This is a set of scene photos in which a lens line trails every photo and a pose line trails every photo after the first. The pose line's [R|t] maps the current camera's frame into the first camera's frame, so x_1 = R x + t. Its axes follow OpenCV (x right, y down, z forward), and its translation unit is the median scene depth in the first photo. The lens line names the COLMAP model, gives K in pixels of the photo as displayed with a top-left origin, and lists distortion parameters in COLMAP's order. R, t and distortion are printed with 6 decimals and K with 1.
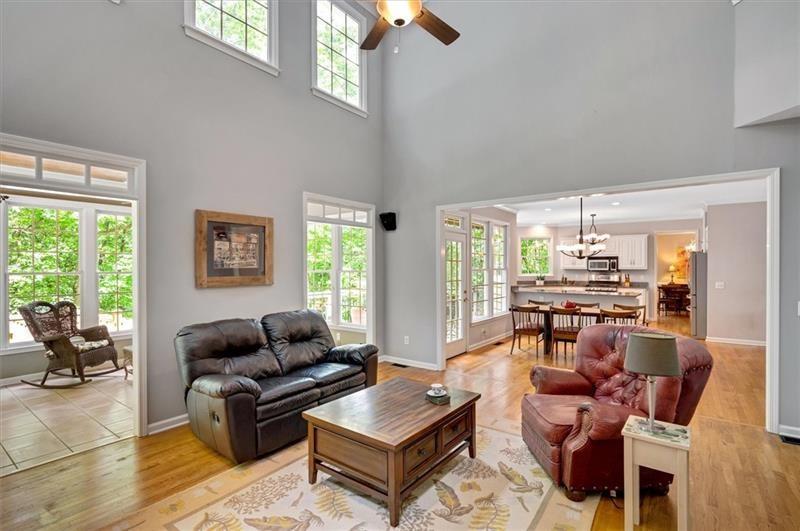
lens RADIAL K [[388.8, 0, 401.4], [0, 388.8, 268.0], [0, 0, 1]] dist [0.000269, -0.000008]
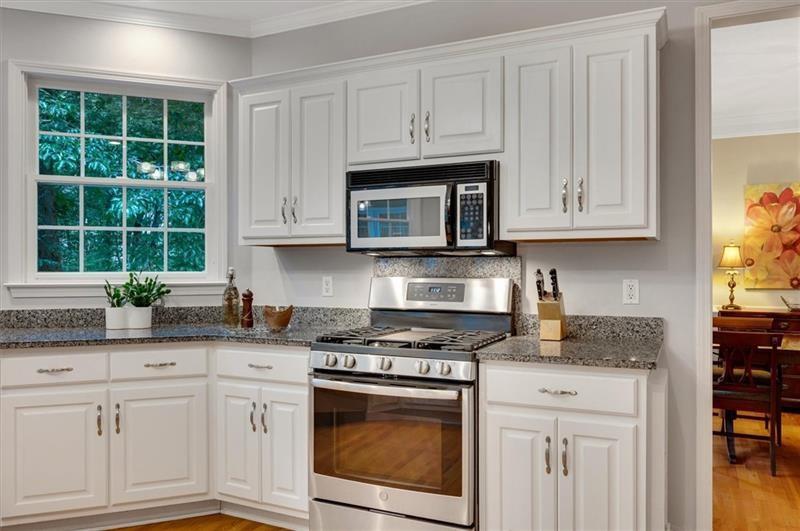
lens RADIAL K [[619.3, 0, 401.2], [0, 619.3, 266.6], [0, 0, 1]] dist [0.008831, 0.002624]
pose [[0.982304, 0.001115, 0.187289, 0.458165], [0.001259, 0.999920, -0.012556, 0.017198], [-0.187288, 0.012570, 0.982225, 0.734056]]
